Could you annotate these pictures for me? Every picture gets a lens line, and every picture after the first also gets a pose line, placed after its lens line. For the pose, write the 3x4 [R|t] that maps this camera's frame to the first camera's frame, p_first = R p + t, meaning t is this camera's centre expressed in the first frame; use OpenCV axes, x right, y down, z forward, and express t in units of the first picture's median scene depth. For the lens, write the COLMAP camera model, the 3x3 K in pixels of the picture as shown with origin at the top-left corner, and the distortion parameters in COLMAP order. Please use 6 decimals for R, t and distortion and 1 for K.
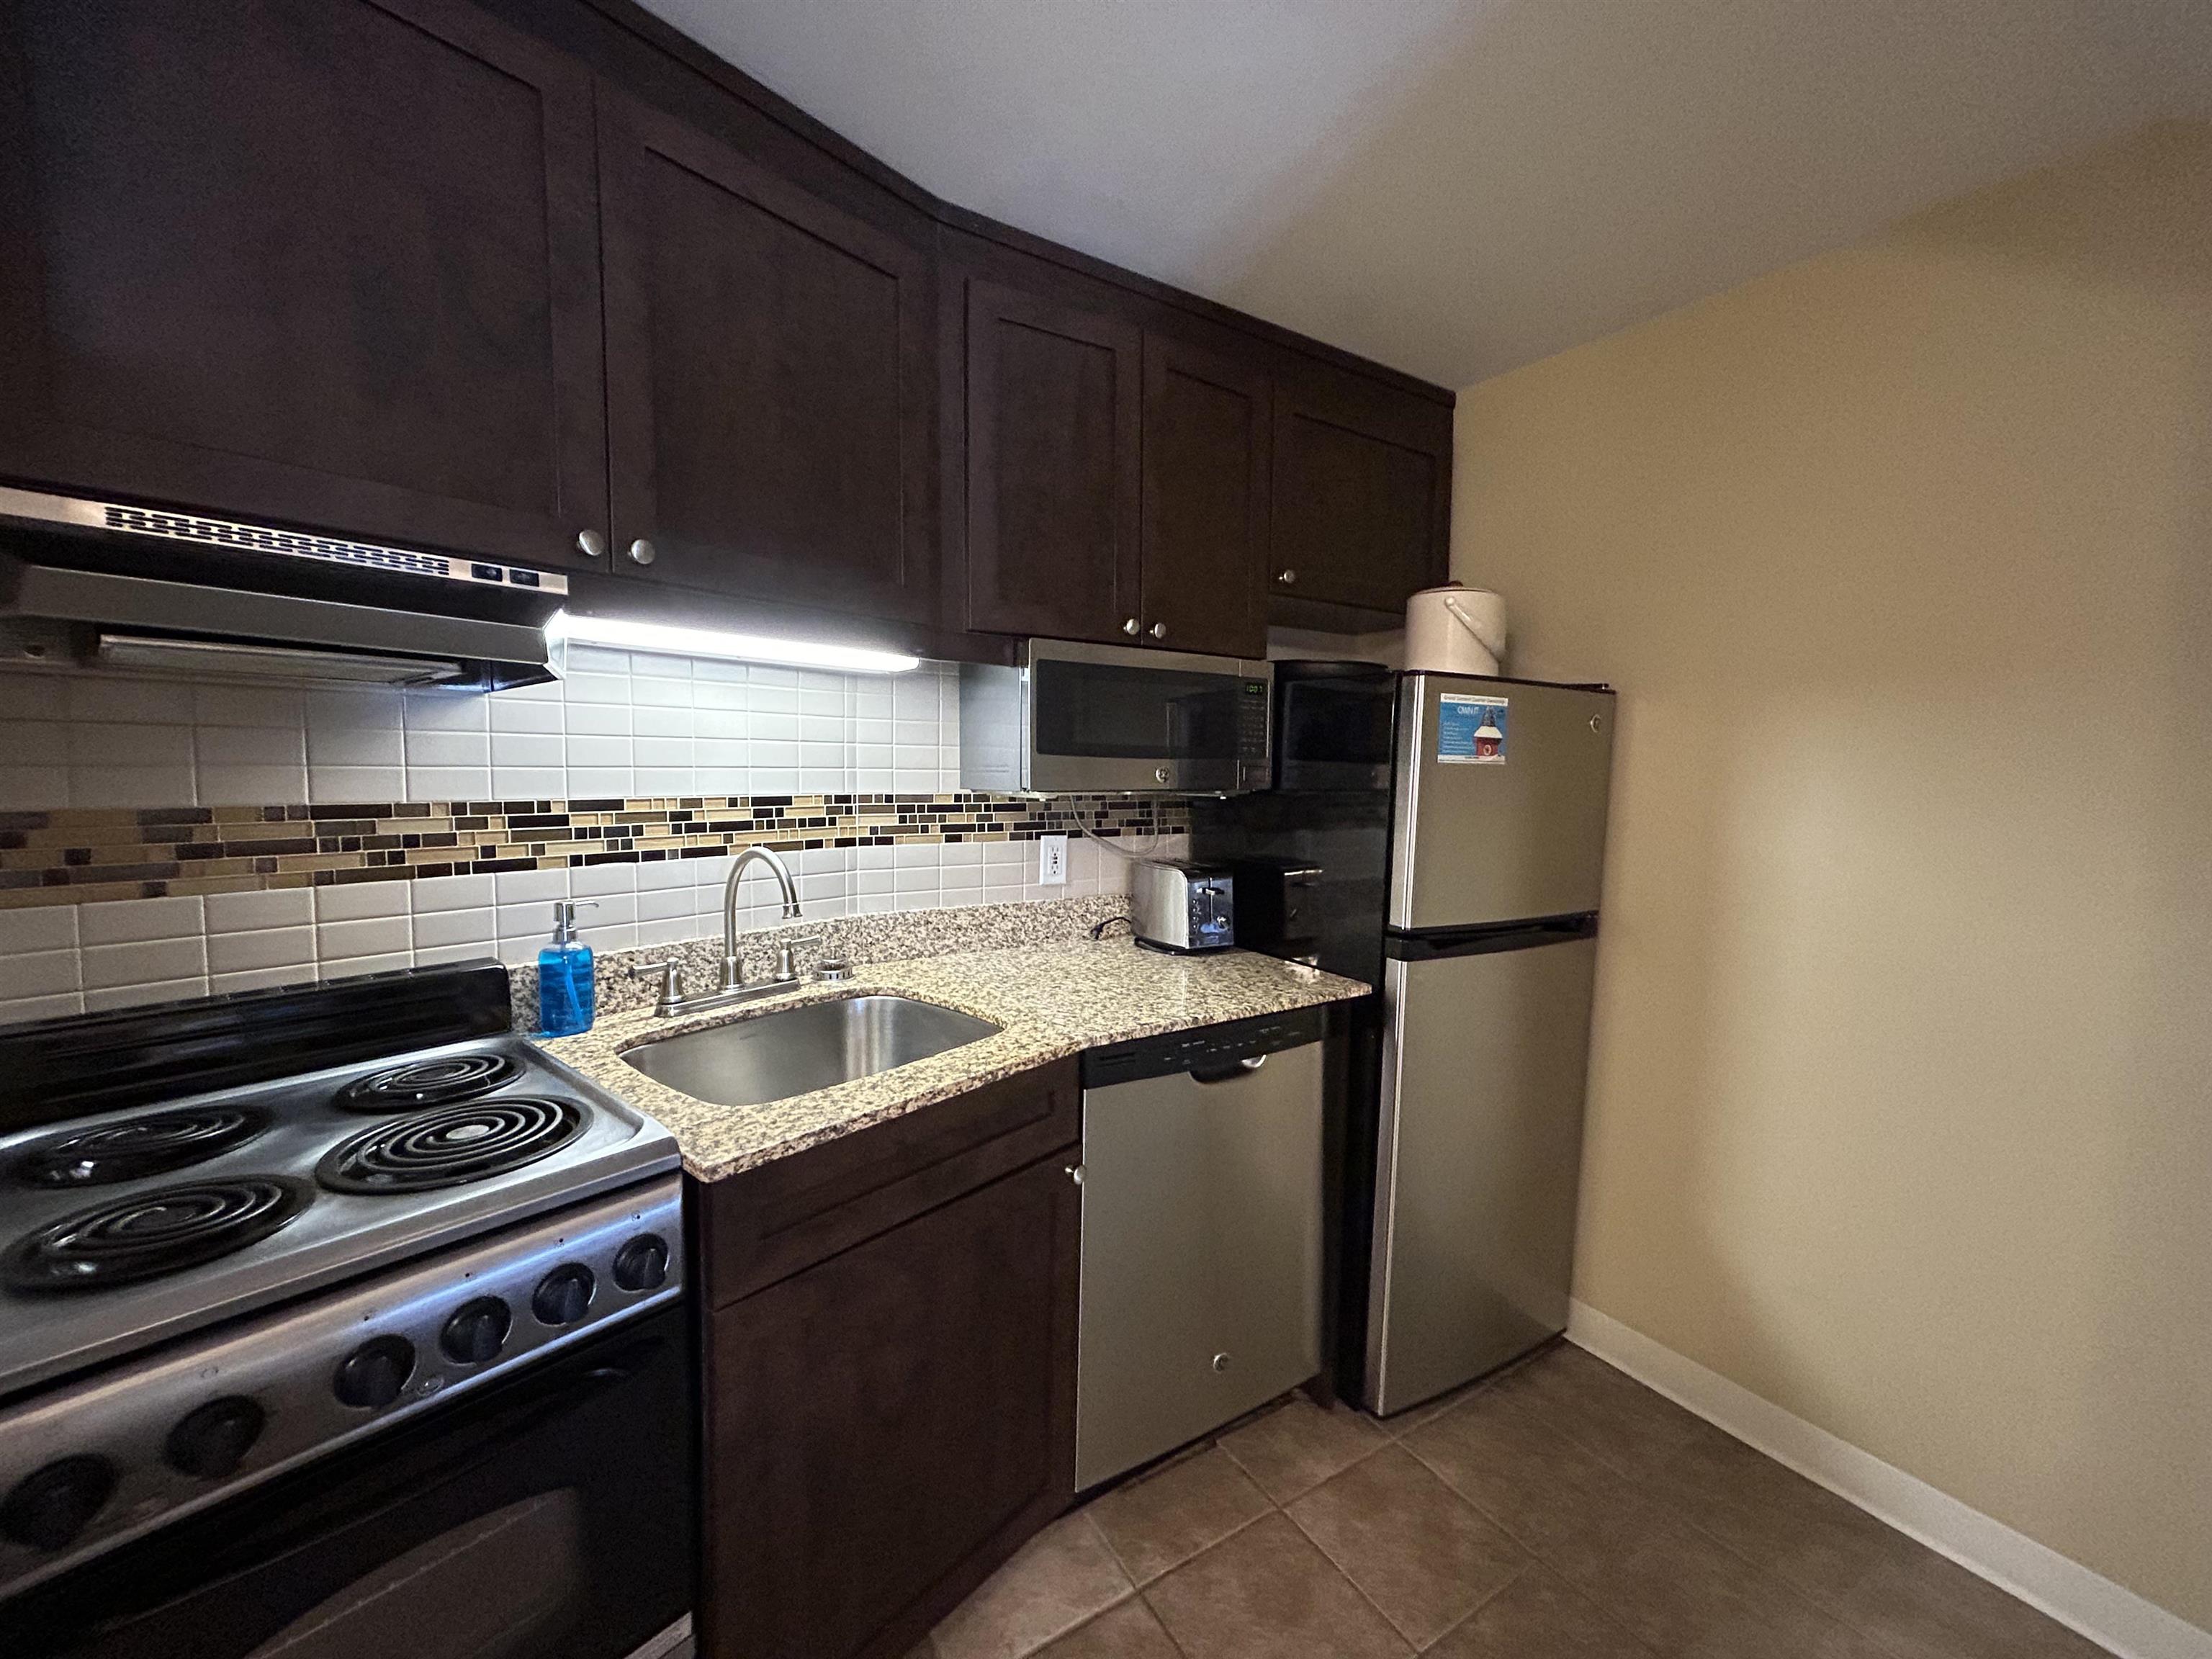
lens RADIAL K [[880.9, 0, 1106.0], [0, 880.9, 829.5], [0, 0, 1]] dist [-0.001732, -0.000308]
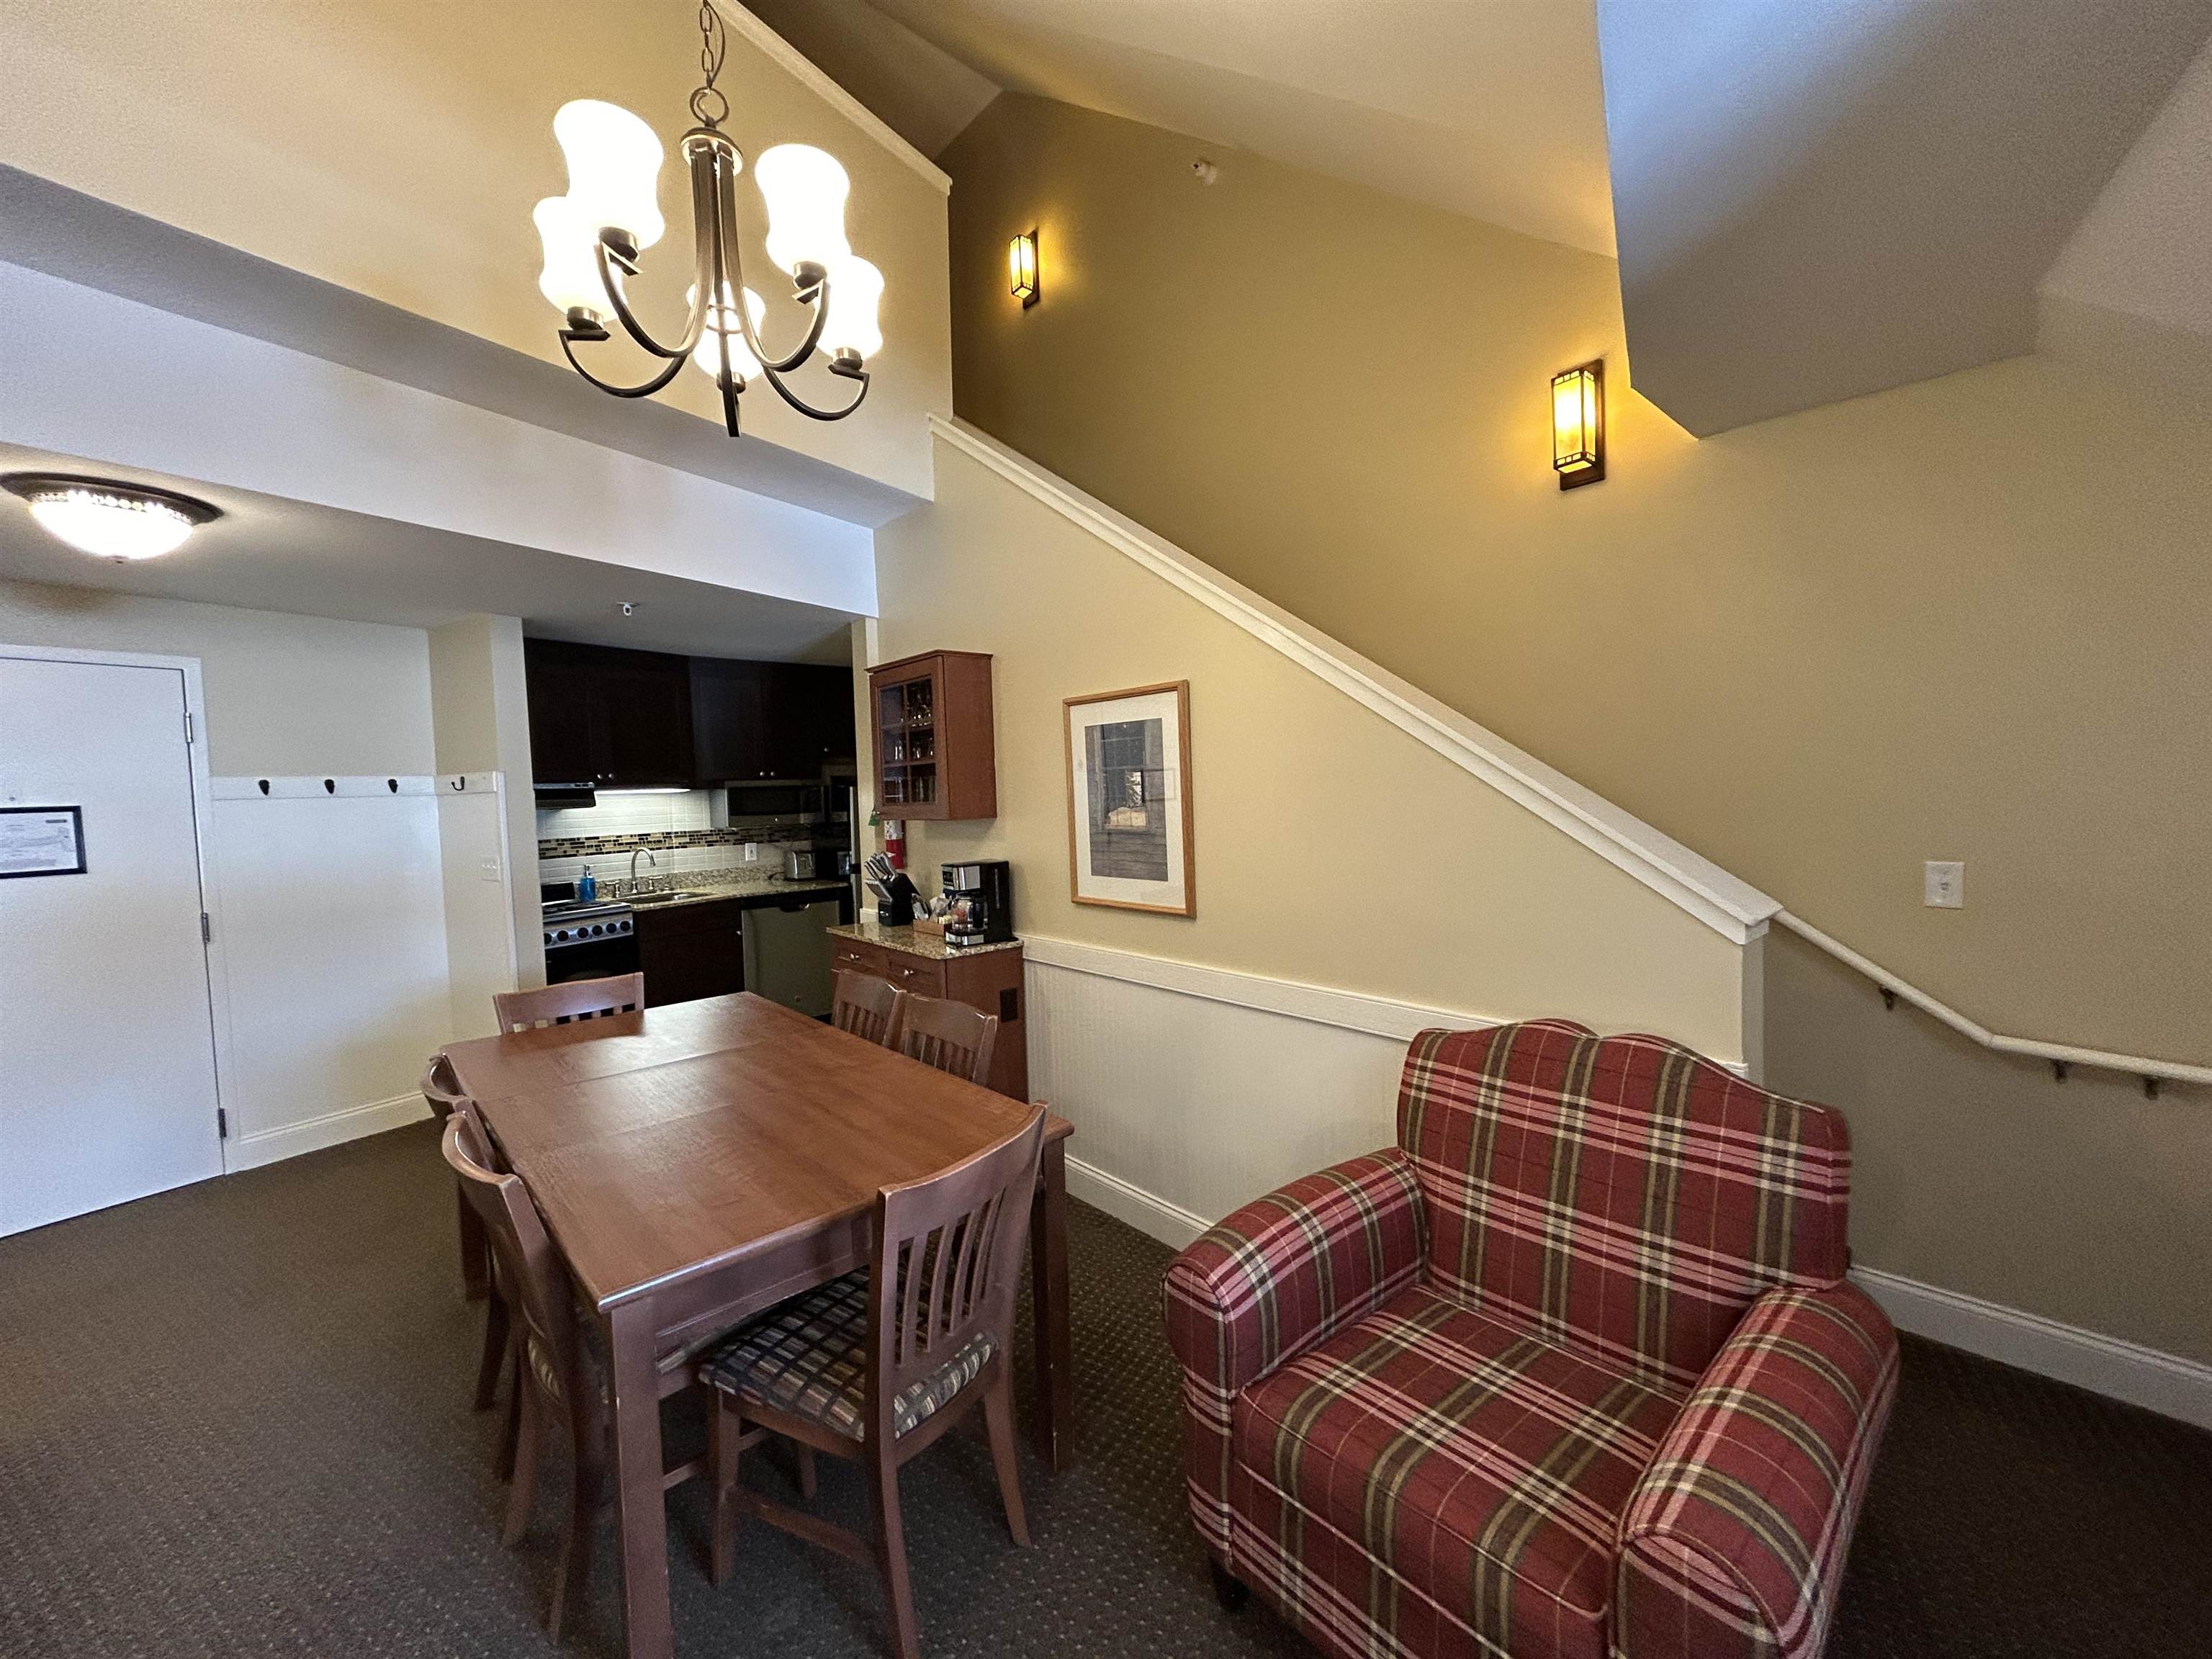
lens RADIAL K [[880.9, 0, 1106.0], [0, 880.9, 829.5], [0, 0, 1]] dist [-0.001732, -0.000308]
pose [[0.987133, -0.053008, 0.150857, 0.788088], [0.057622, 0.997990, -0.026375, 0.127463], [-0.149156, 0.034728, 0.988204, -2.393406]]
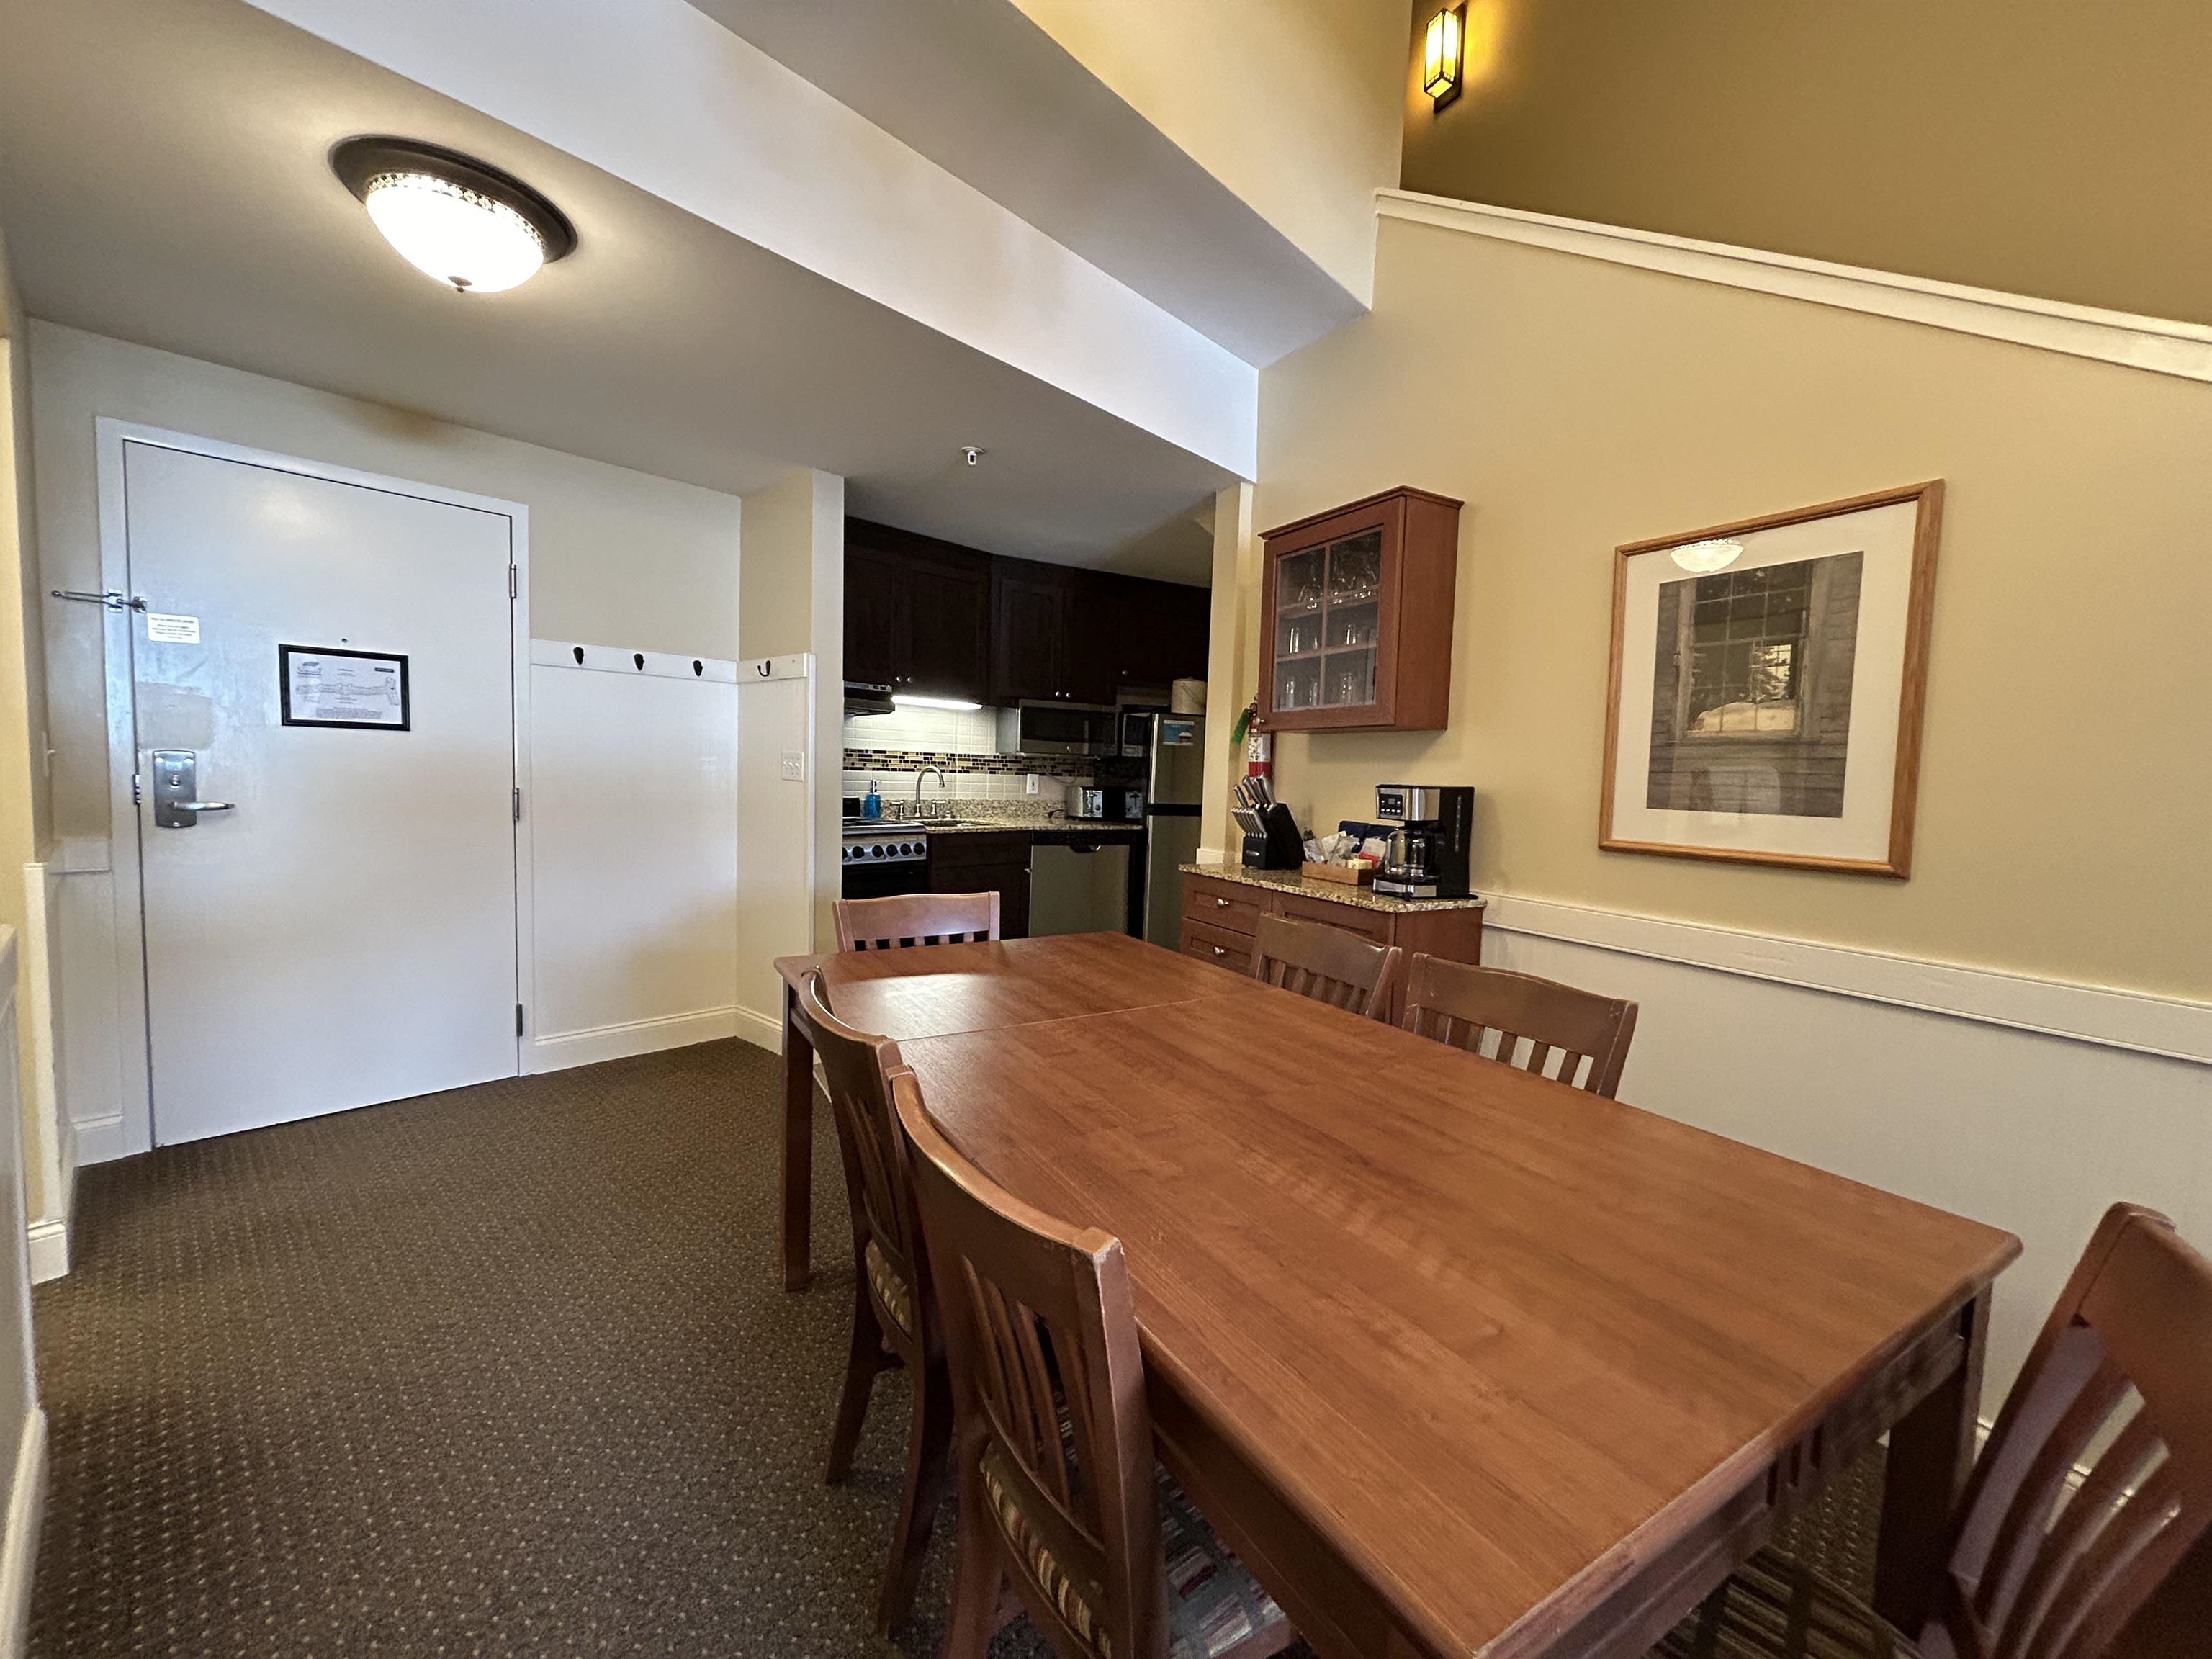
lens RADIAL K [[880.9, 0, 1106.0], [0, 880.9, 829.5], [0, 0, 1]] dist [-0.001732, -0.000308]
pose [[0.998818, 0.020364, -0.044128, 0.323129], [-0.020898, 0.999713, -0.011676, 0.233871], [0.043878, 0.012585, 0.998958, -1.826892]]
